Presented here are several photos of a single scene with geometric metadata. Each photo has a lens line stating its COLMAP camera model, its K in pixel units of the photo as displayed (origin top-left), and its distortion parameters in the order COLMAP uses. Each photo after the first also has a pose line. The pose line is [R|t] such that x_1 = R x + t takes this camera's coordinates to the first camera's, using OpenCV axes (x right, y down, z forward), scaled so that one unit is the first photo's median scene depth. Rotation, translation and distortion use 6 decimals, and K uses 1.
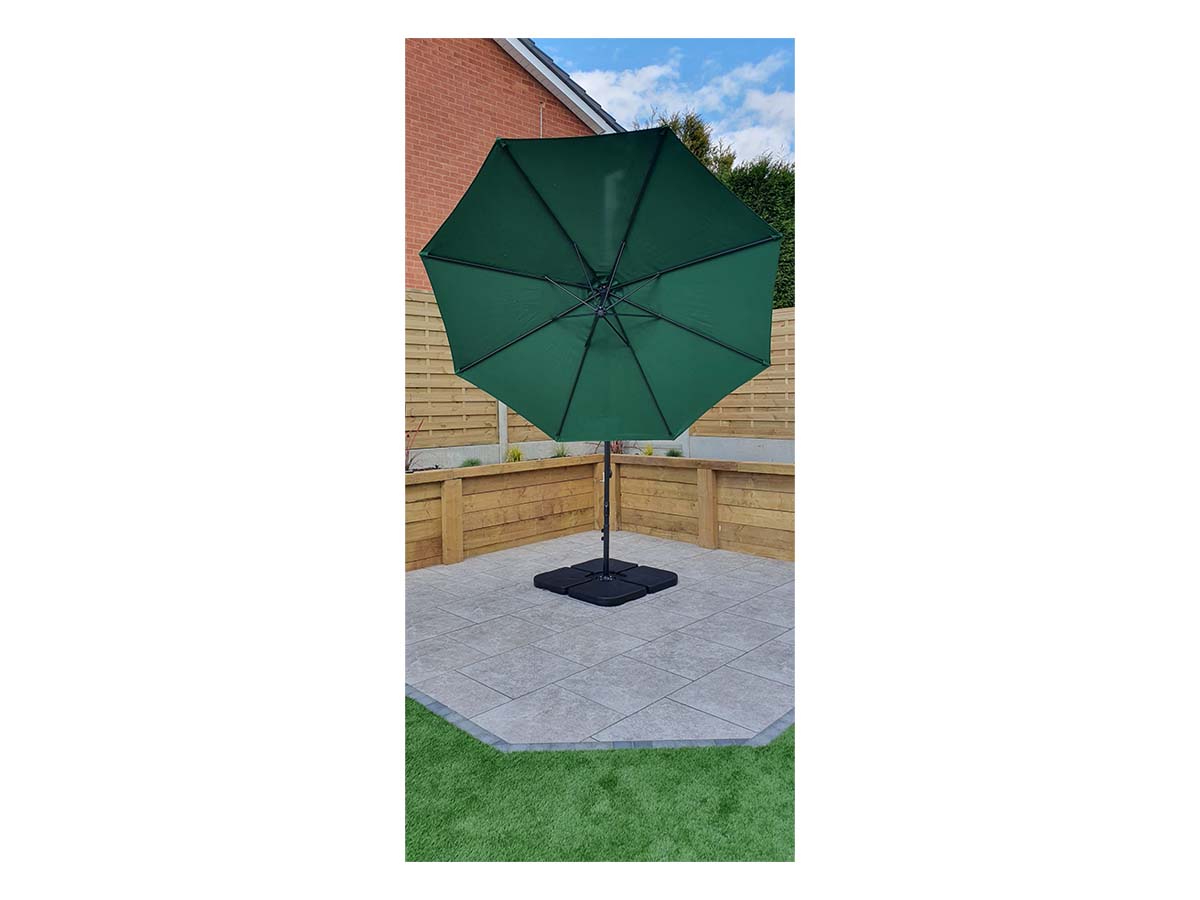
lens RADIAL K [[672.7, 0, 607.9], [0, 672.7, 416.4], [0, 0, 1]] dist [0.079955, -0.000059]
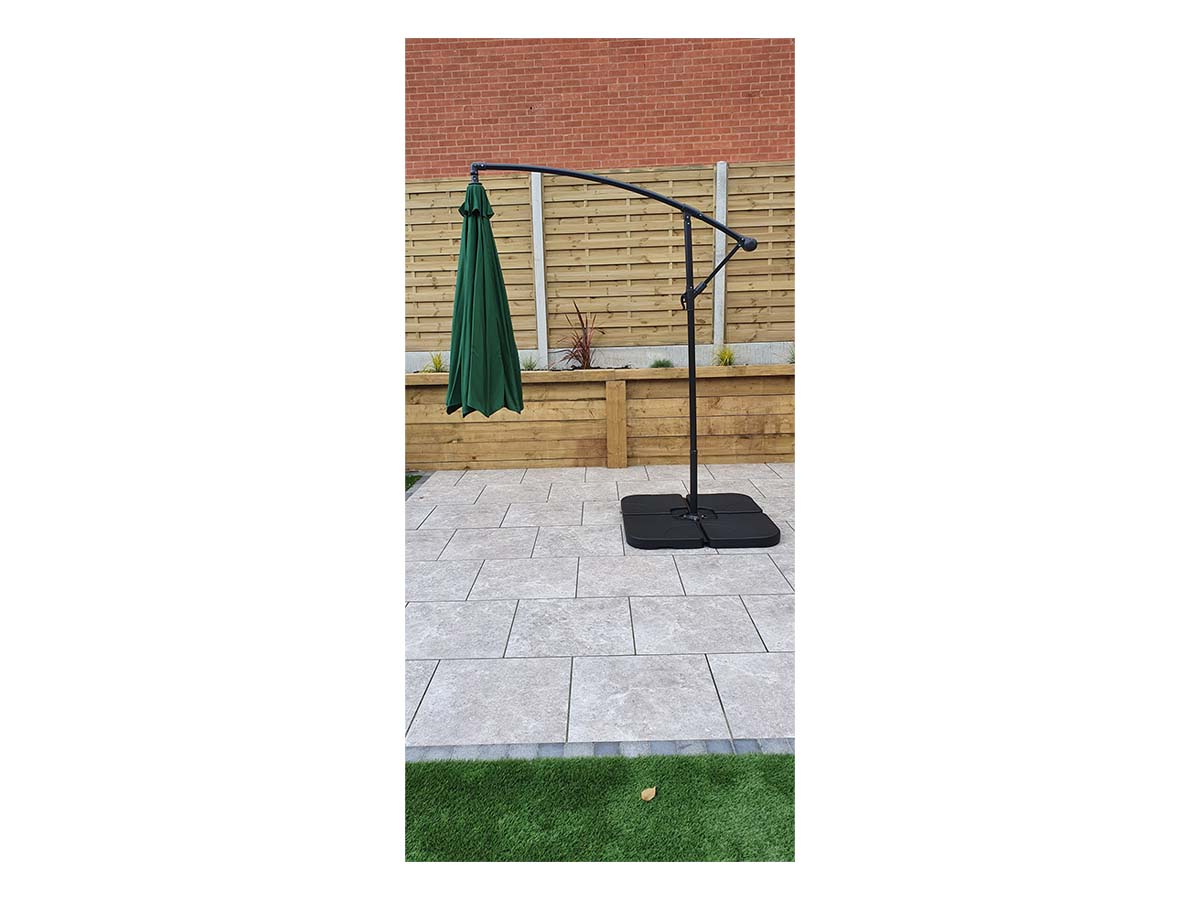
lens RADIAL K [[666.3, 0, 594.5], [0, 666.3, 438.2], [0, 0, 1]] dist [0.004319, -0.000276]
pose [[0.684981, 0.131778, -0.716544, 0.374586], [-0.004585, 0.984266, 0.176631, 0.009784], [0.728547, -0.117704, 0.674808, 0.321225]]
